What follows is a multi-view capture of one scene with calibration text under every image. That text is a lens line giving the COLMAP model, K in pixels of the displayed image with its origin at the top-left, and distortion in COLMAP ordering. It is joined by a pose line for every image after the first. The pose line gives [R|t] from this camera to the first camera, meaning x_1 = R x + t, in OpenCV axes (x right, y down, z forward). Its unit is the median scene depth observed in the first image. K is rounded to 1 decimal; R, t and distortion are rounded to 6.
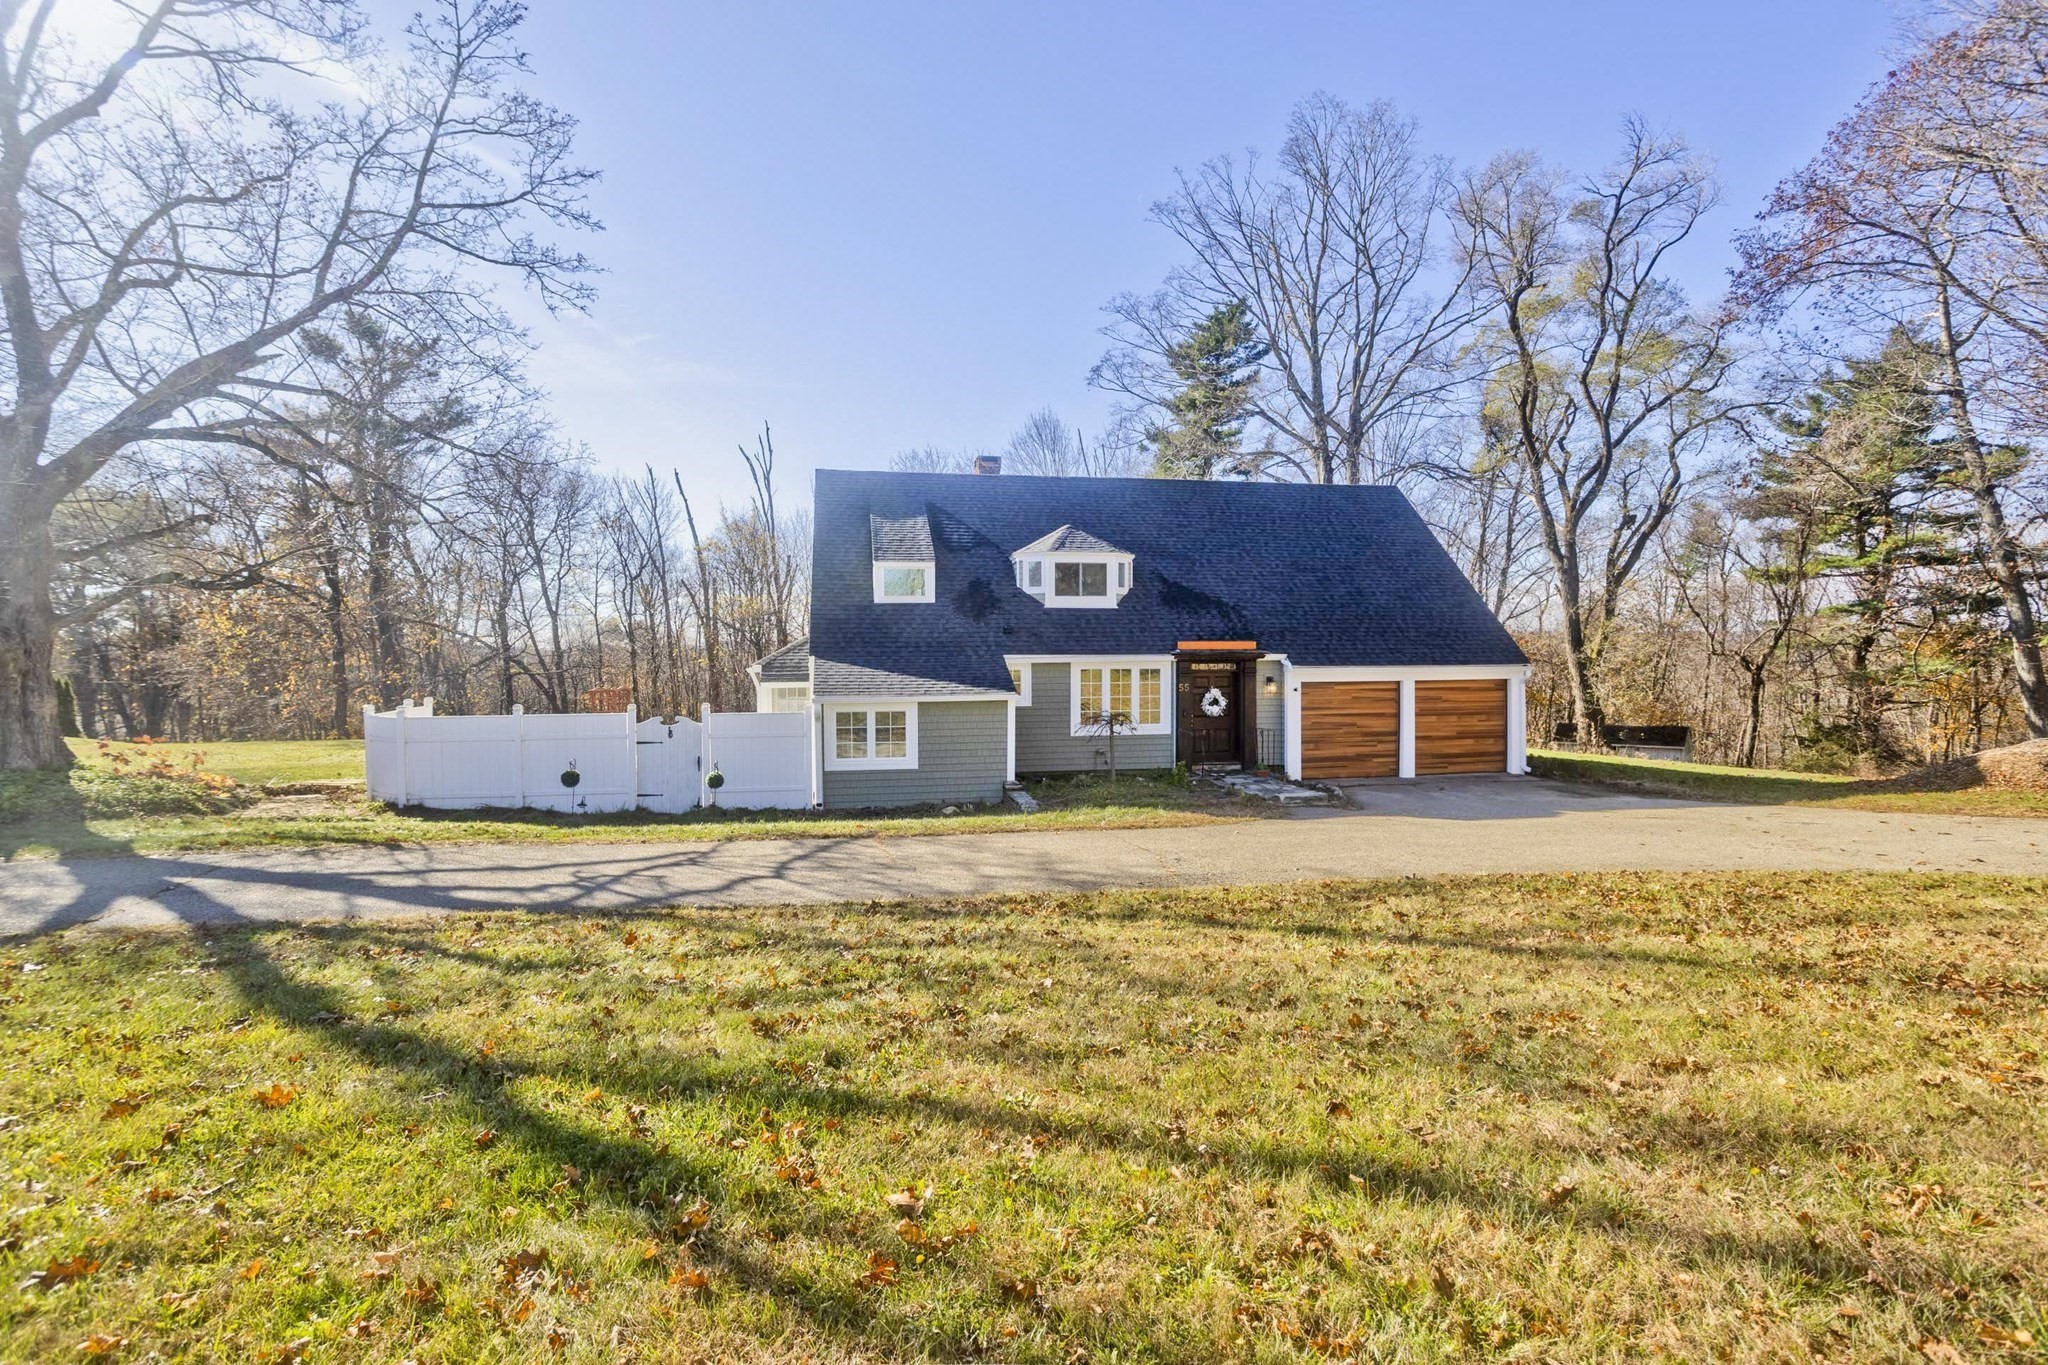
lens RADIAL K [[980.6, 0, 1026.7], [0, 980.6, 686.1], [0, 0, 1]] dist [-0.024193, 0.003338]
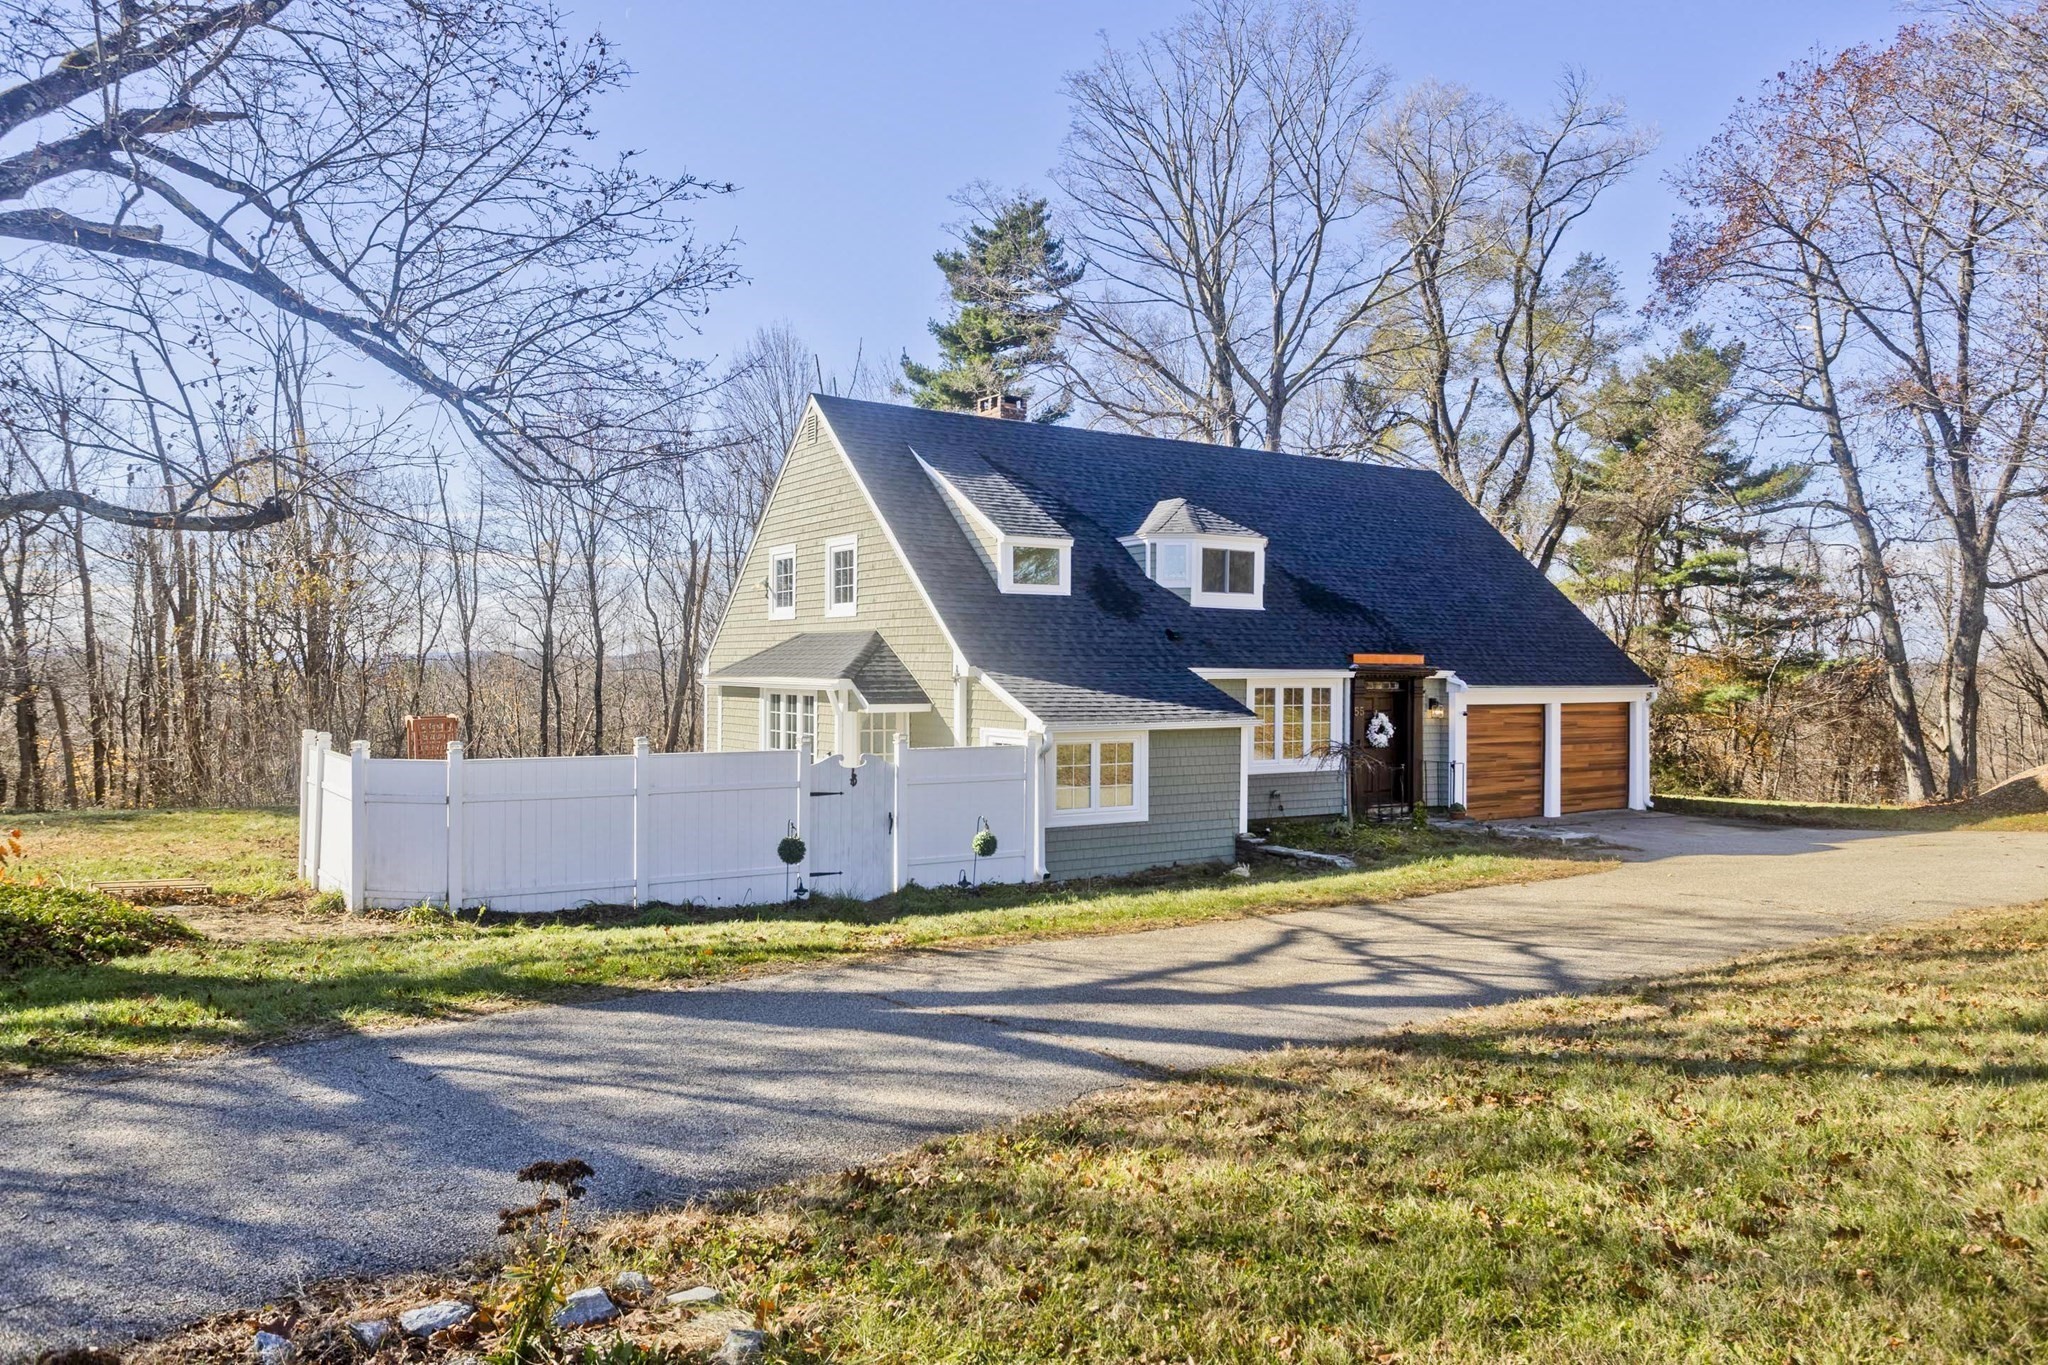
lens RADIAL K [[1368.5, 0, 1007.5], [0, 1368.5, 676.1], [0, 0, 1]] dist [0.007644, -0.001301]
pose [[0.924184, 0.009800, 0.381821, -0.520150], [0.000911, 0.999611, -0.027862, 0.003422], [-0.381946, 0.026097, 0.923816, 0.076397]]
